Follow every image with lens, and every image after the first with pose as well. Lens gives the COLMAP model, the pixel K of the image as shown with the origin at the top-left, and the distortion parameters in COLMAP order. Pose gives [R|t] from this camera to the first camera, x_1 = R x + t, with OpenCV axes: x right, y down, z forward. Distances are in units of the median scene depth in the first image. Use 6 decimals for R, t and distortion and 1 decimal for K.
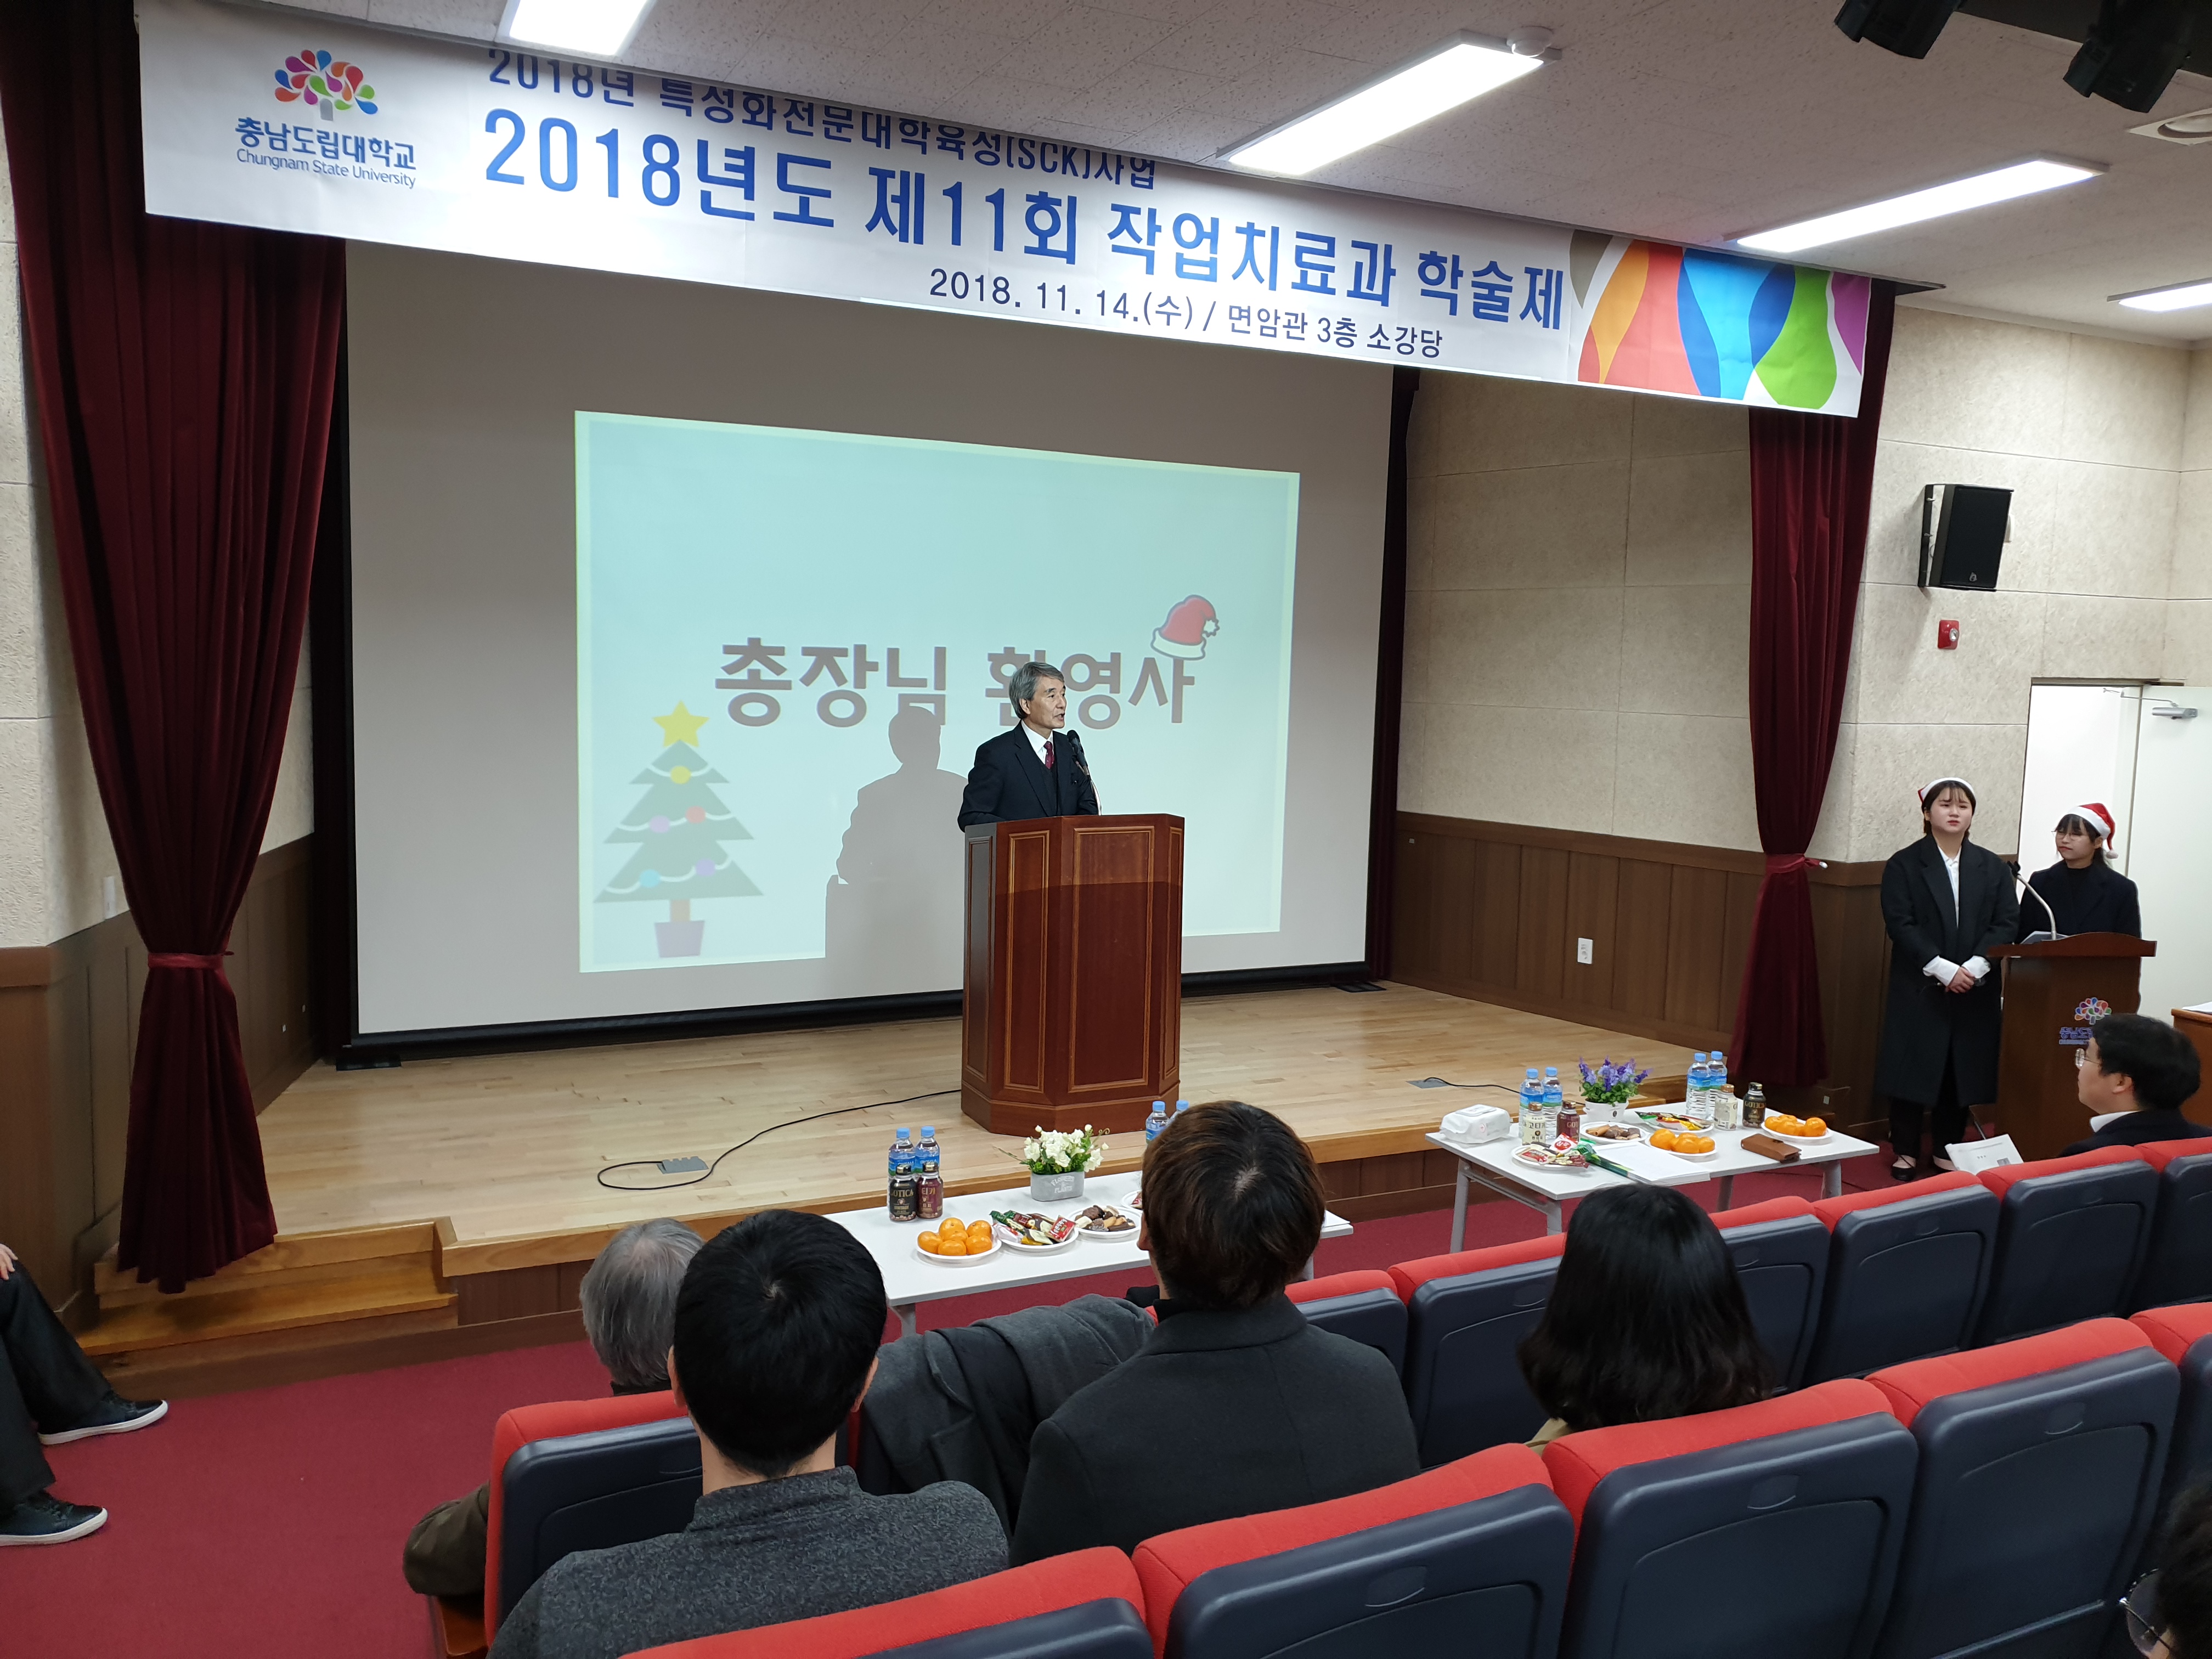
lens RADIAL K [[1696.2, 0, 1149.0], [0, 1696.2, 803.3], [0, 0, 1]] dist [0.013631, -0.010126]
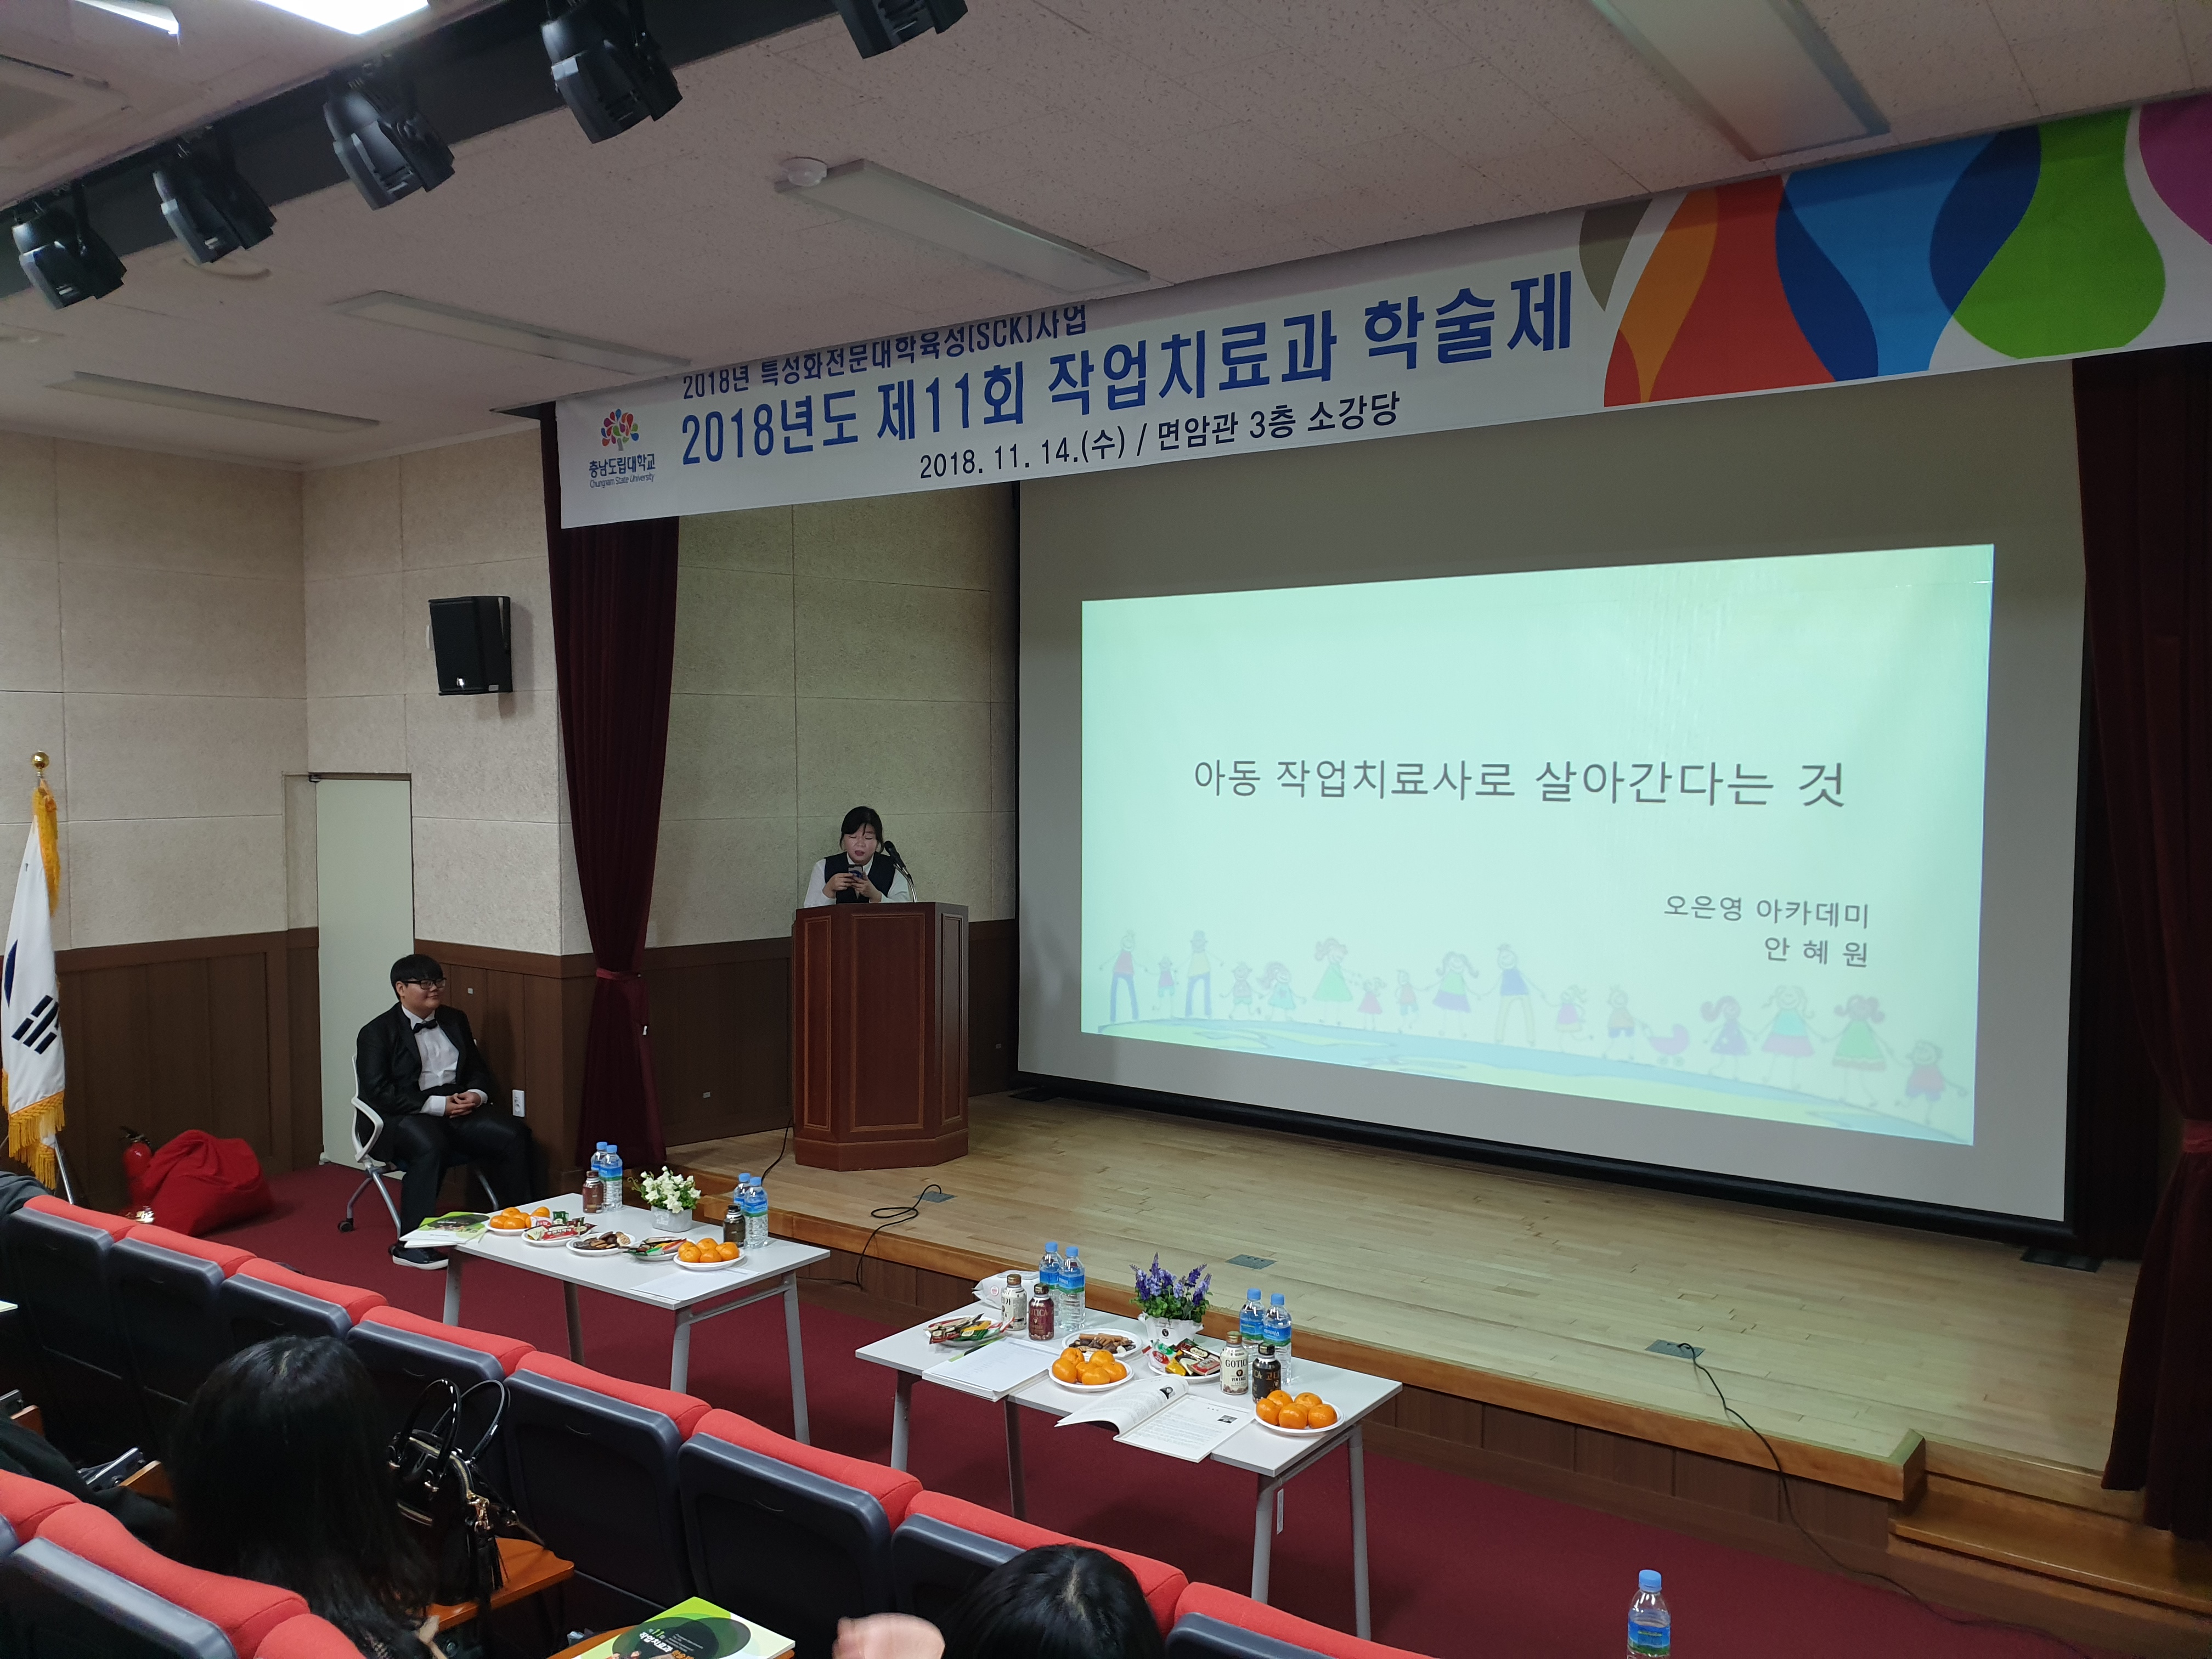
lens RADIAL K [[1696.2, 0, 1152.1], [0, 1696.2, 843.3], [0, 0, 1]] dist [0.013631, -0.010126]
pose [[0.481666, 0.024345, -0.876017, 0.909168], [-0.073968, 0.997176, -0.012959, -0.039526], [0.873228, 0.071039, 0.482107, 0.543596]]
